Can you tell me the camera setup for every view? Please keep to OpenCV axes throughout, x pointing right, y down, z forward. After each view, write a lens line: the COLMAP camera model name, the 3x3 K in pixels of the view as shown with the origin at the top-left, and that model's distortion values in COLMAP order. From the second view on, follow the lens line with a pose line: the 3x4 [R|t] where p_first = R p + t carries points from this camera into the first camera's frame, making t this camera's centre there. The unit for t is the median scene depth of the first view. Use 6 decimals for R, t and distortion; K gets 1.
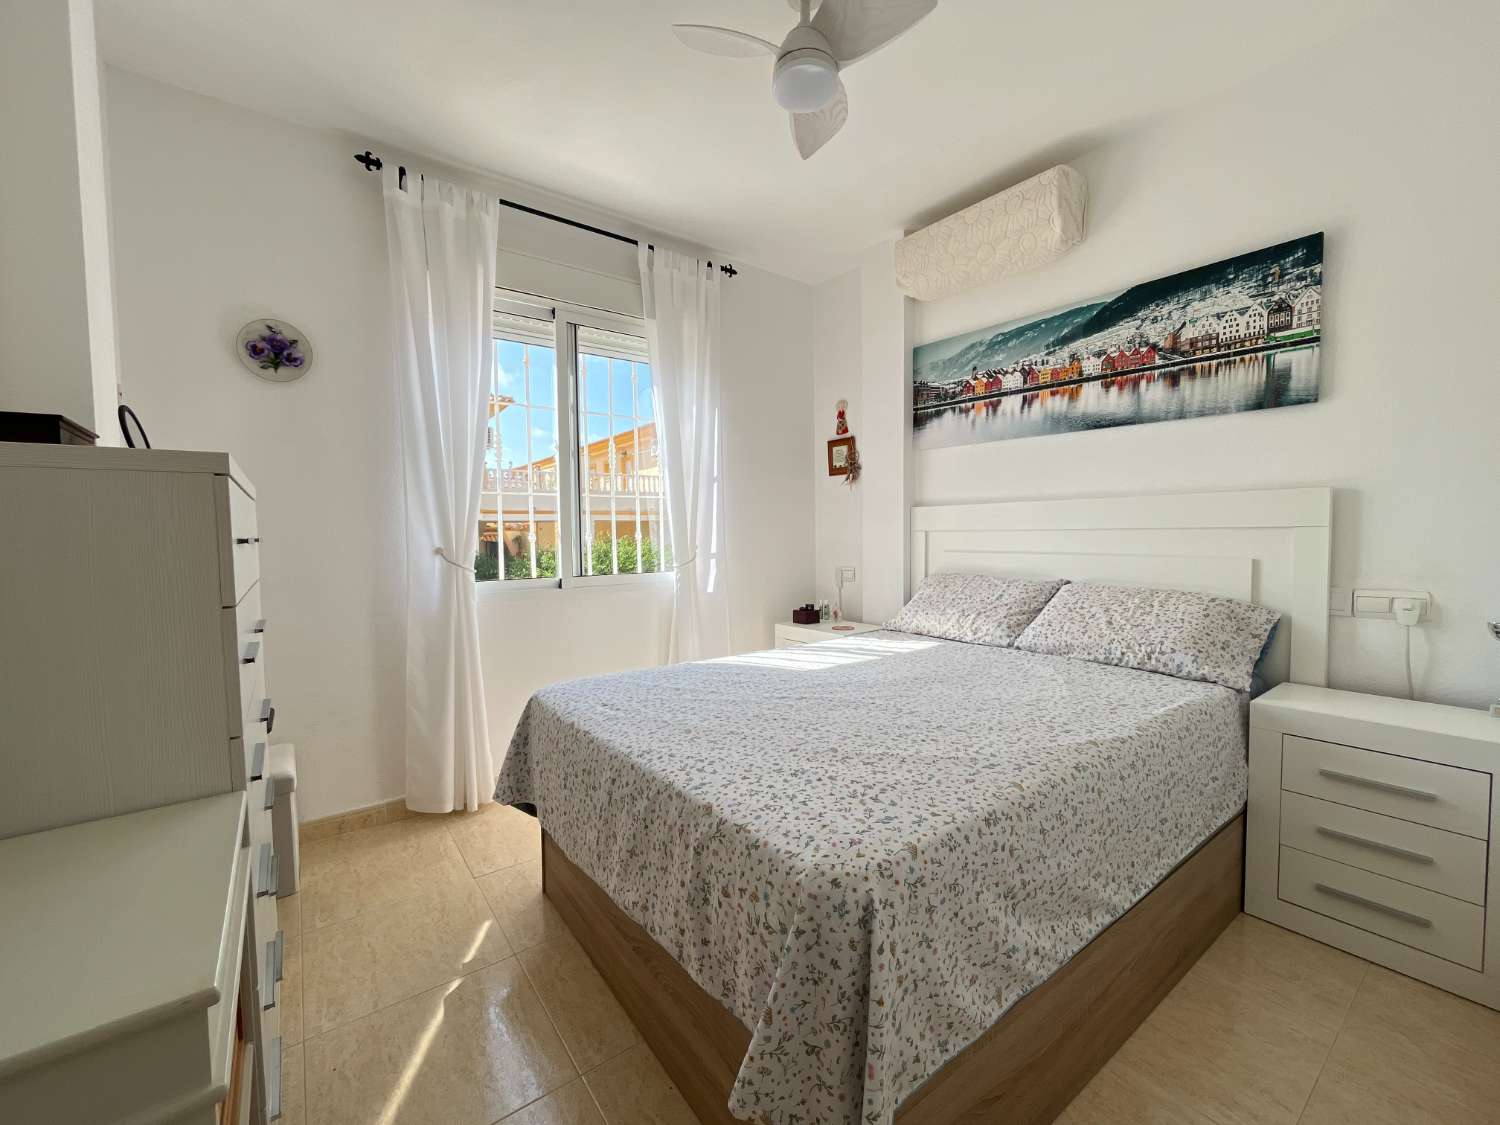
lens RADIAL K [[611.5, 0, 745.8], [0, 611.5, 562.6], [0, 0, 1]] dist [-0.007573, 0.001433]
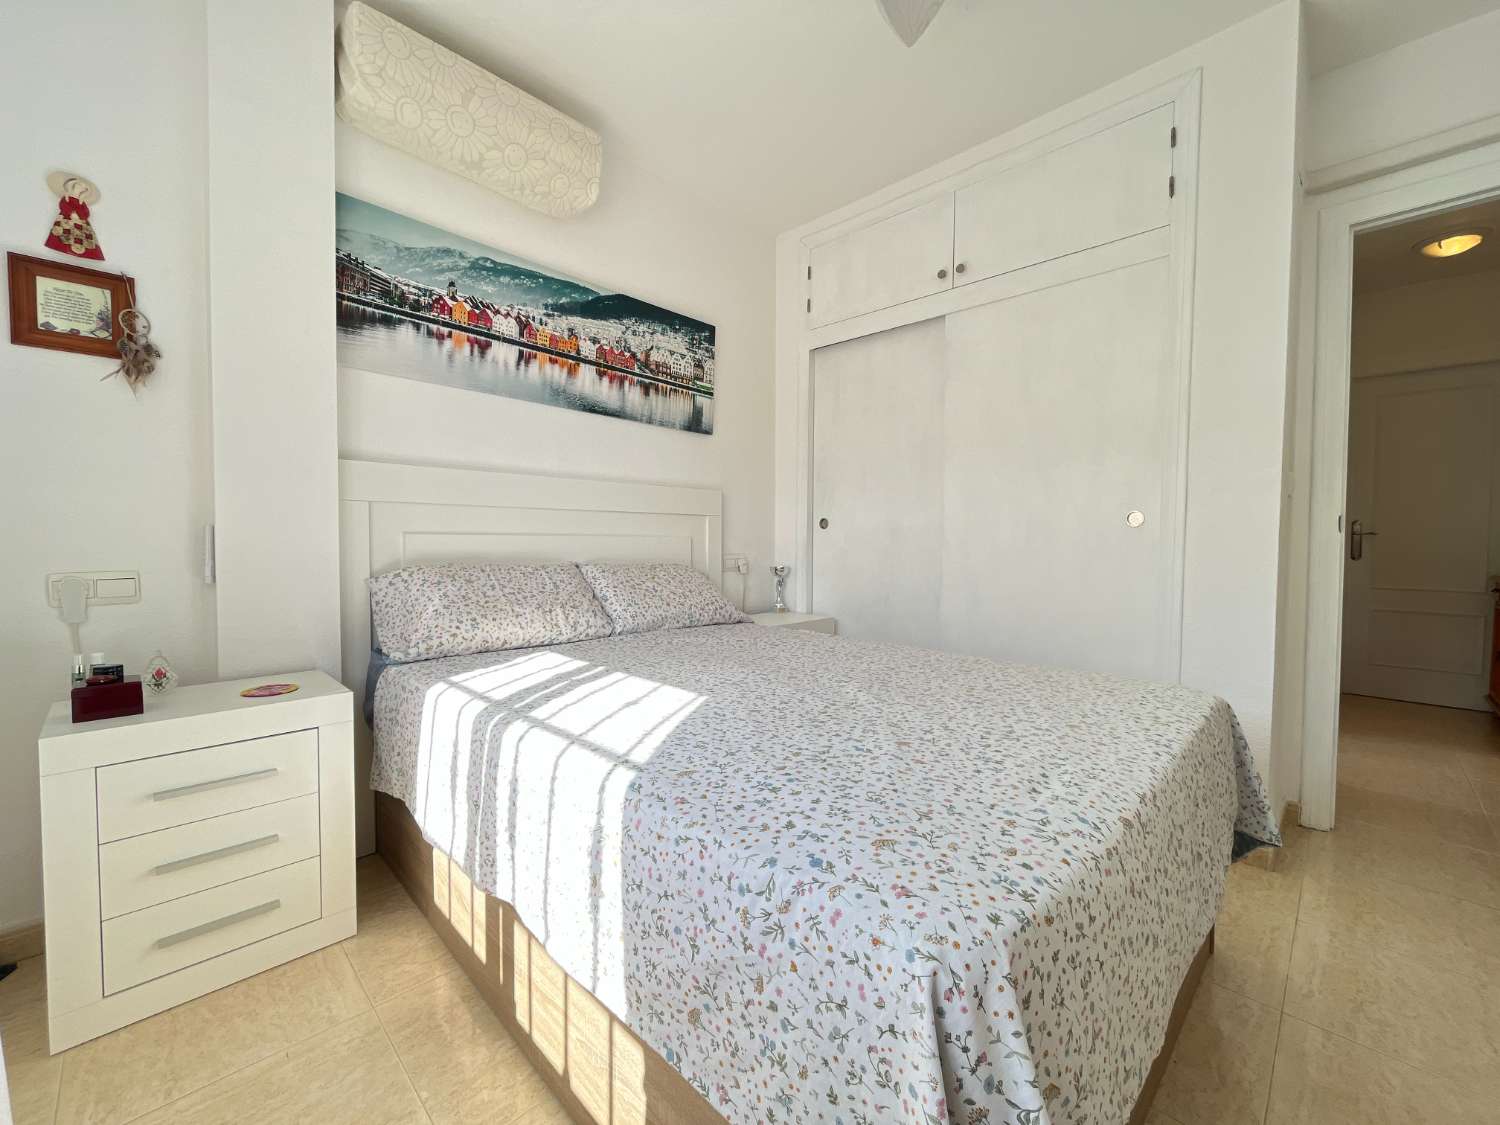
lens RADIAL K [[611.5, 0, 750.7], [0, 611.5, 561.2], [0, 0, 1]] dist [-0.007573, 0.001433]
pose [[-0.152818, -0.024091, 0.987961, -0.450563], [0.043936, 0.998549, 0.031146, 0.008647], [-0.987277, 0.048167, -0.151538, 0.843176]]
